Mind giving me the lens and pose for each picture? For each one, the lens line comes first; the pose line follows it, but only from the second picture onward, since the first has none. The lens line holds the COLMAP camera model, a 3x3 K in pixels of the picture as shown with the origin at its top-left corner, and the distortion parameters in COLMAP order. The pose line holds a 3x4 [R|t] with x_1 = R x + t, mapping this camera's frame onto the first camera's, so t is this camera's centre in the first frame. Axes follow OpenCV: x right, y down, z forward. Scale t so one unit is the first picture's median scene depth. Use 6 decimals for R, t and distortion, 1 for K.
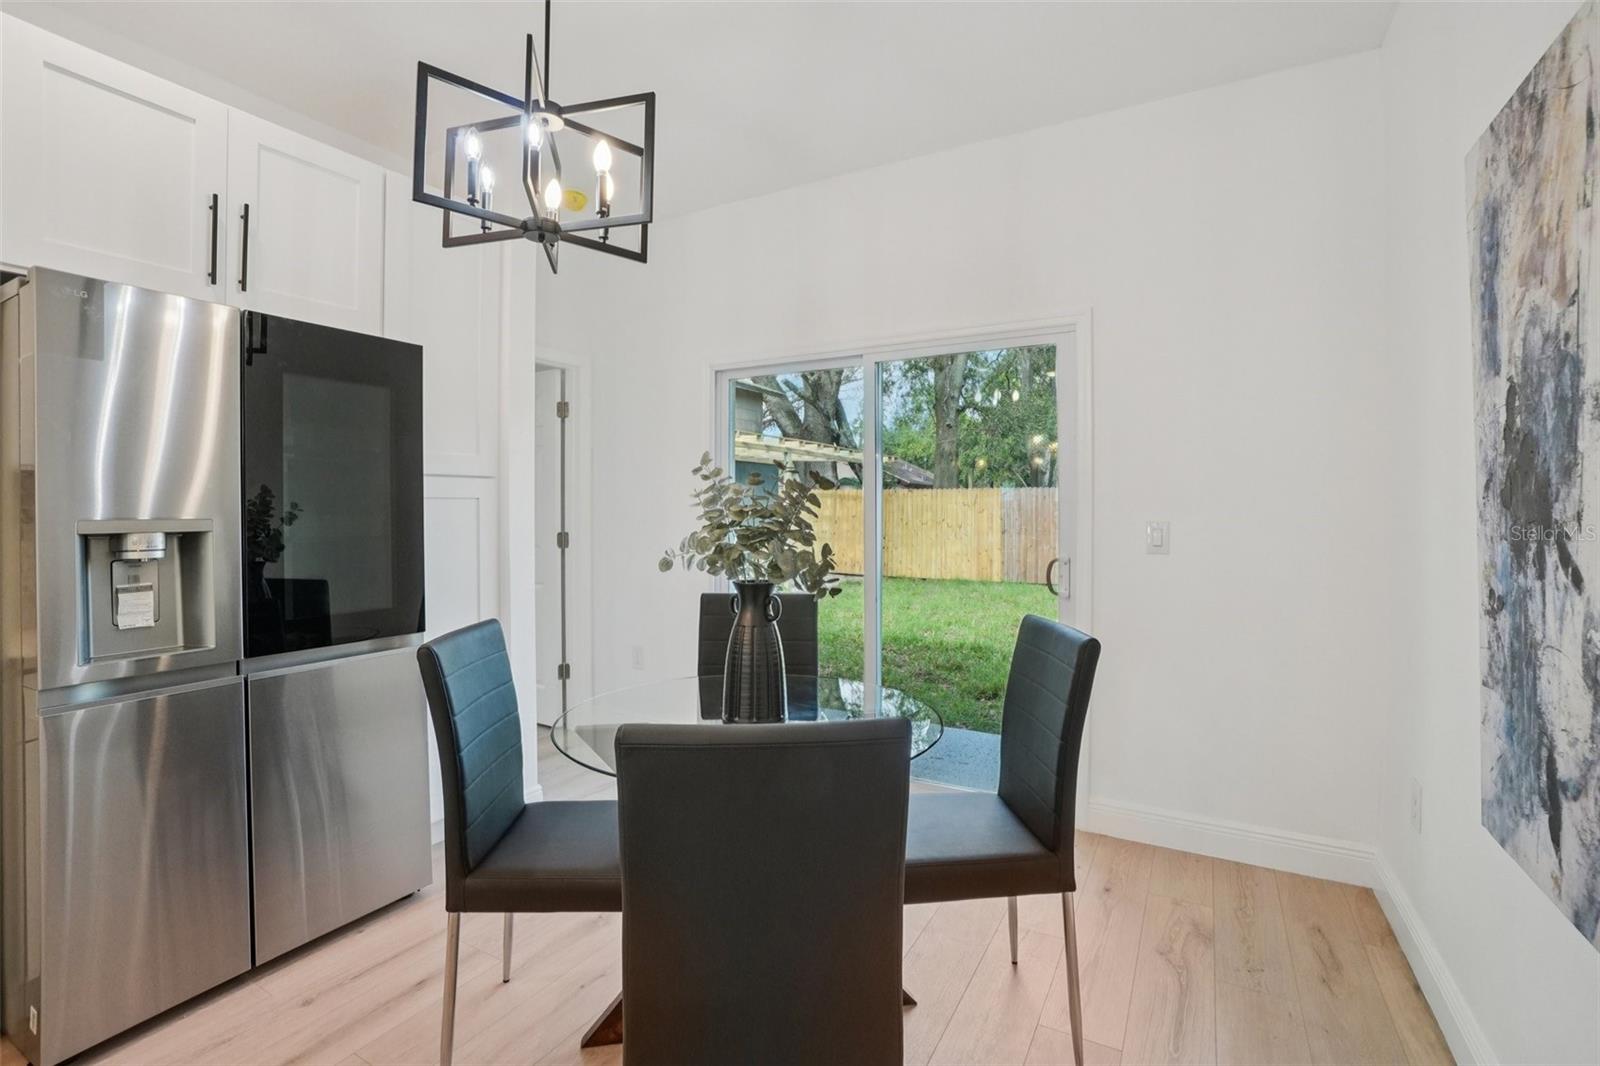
lens RADIAL K [[703.8, 0, 795.7], [0, 703.8, 512.5], [0, 0, 1]] dist [-0.042845, 0.000428]
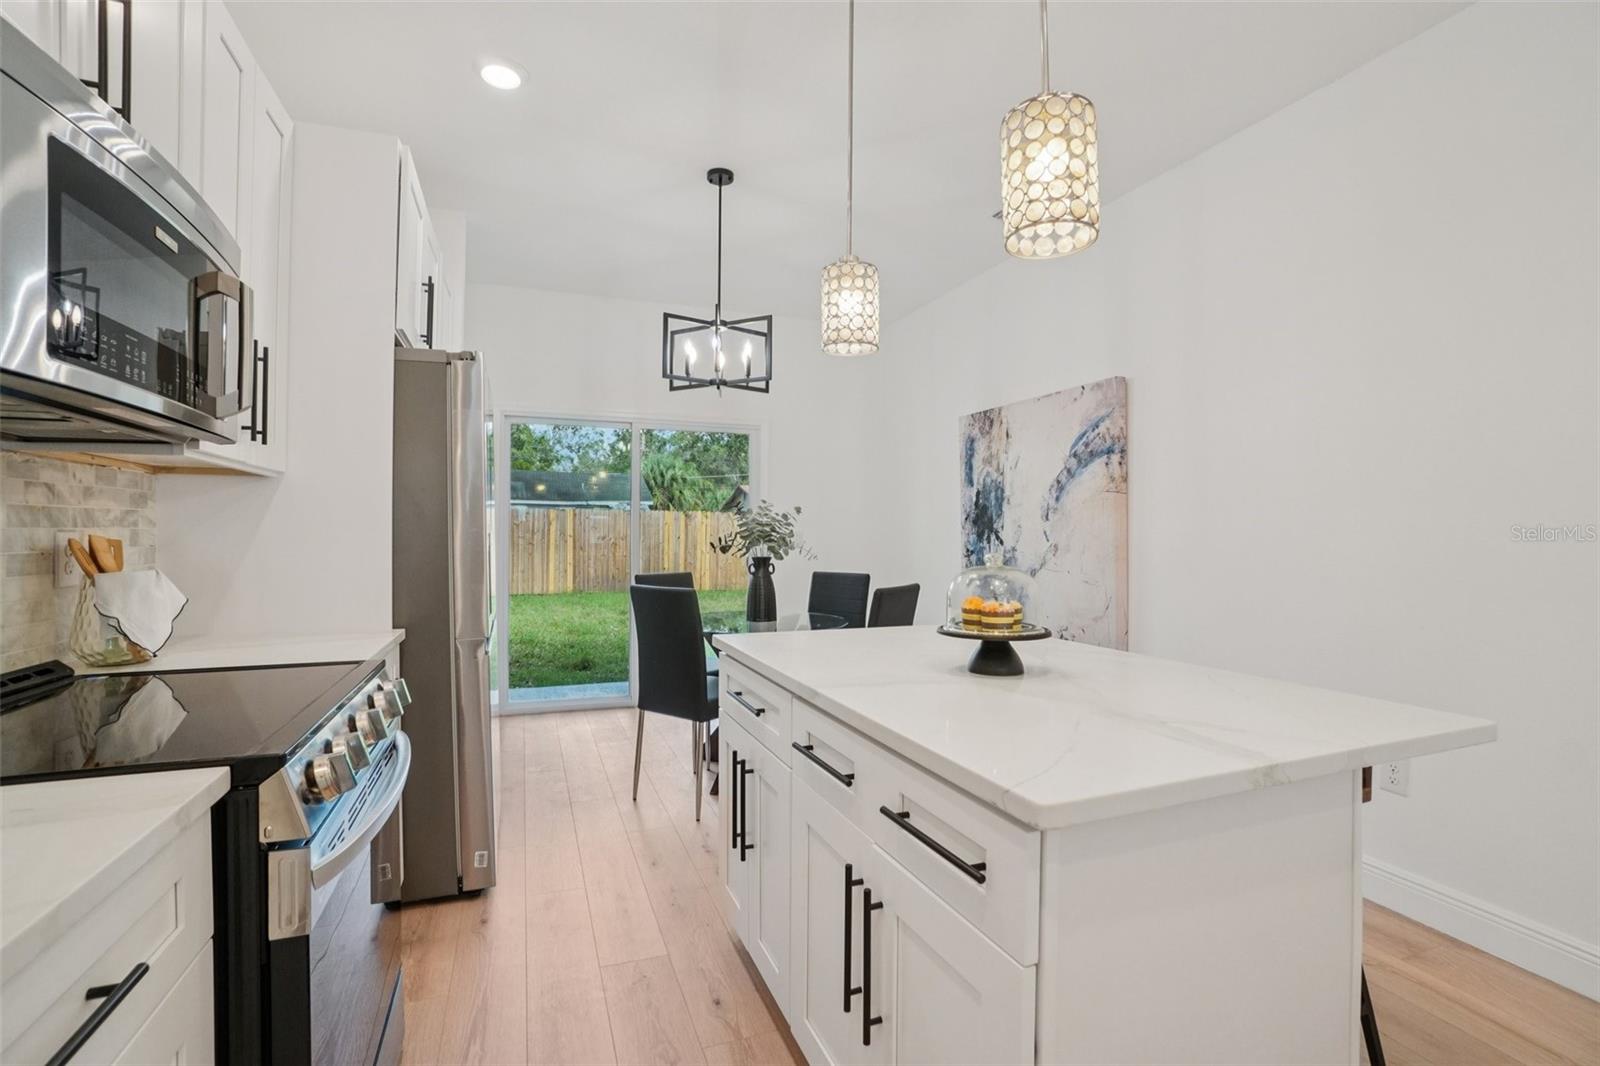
lens RADIAL K [[722.5, 0, 785.0], [0, 722.5, 531.5], [0, 0, 1]] dist [-0.001980, 0.000034]
pose [[0.643781, 0.002839, 0.765205, -2.422524], [-0.000159, 0.999994, -0.003576, 0.039920], [-0.765210, 0.002180, 0.643777, -0.665929]]
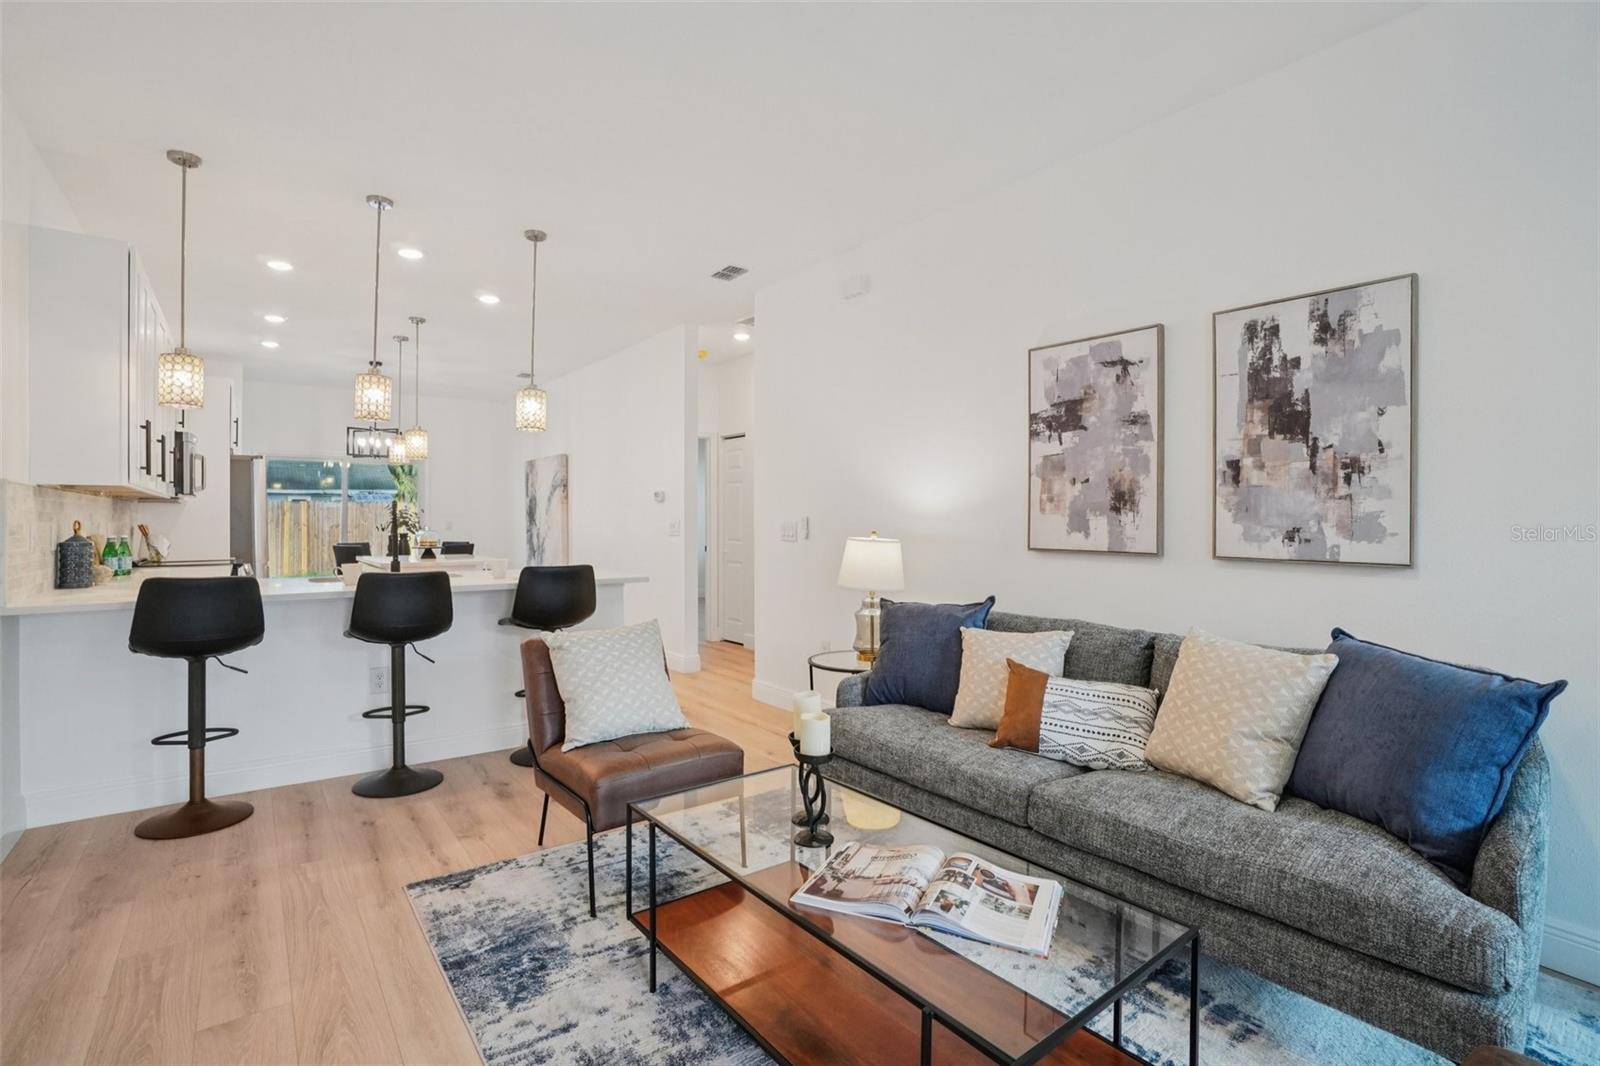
lens RADIAL K [[746.8, 0, 799.1], [0, 746.8, 525.2], [0, 0, 1]] dist [-0.047647, 0.020836]
pose [[0.385763, -0.005312, 0.922583, -4.950874], [0.003971, 0.999984, 0.004097, 0.057576], [-0.922589, 0.002083, 0.385778, -4.538342]]
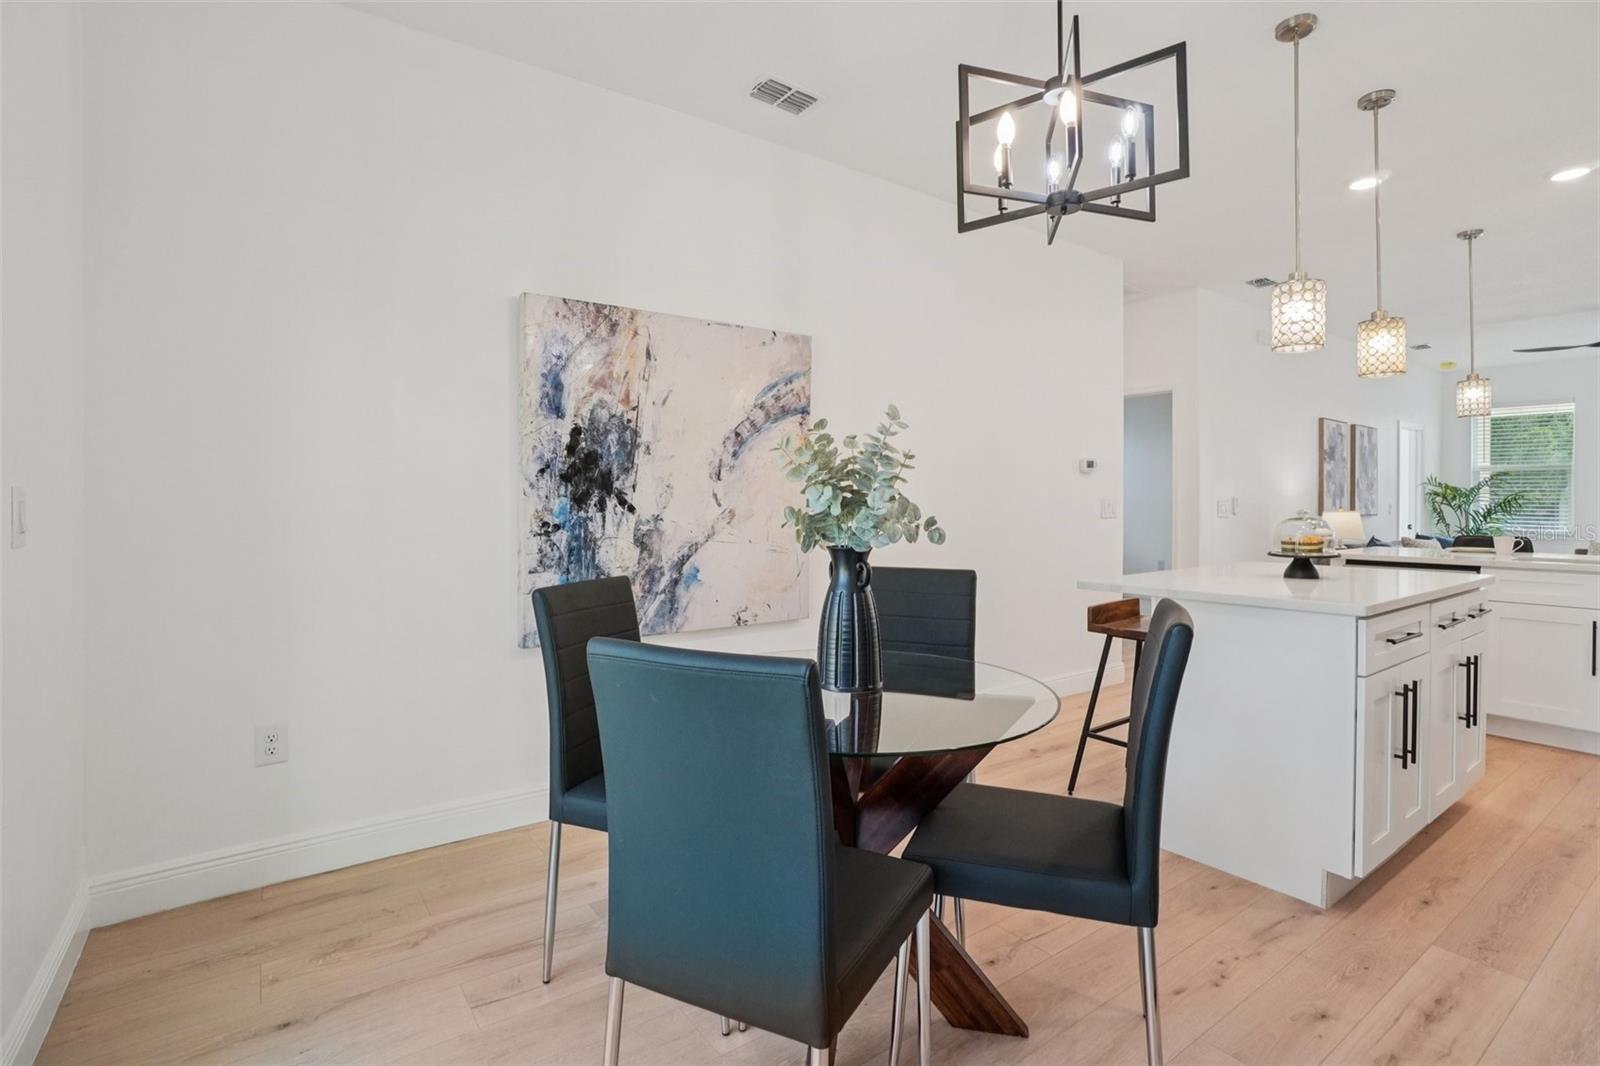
lens RADIAL K [[746.8, 0, 799.1], [0, 746.8, 525.2], [0, 0, 1]] dist [-0.047647, 0.020836]
pose [[-0.906809, -0.006491, 0.421491, -0.607782], [0.005233, 0.999631, 0.026653, 0.069759], [-0.421509, 0.026375, -0.906441, 2.762342]]
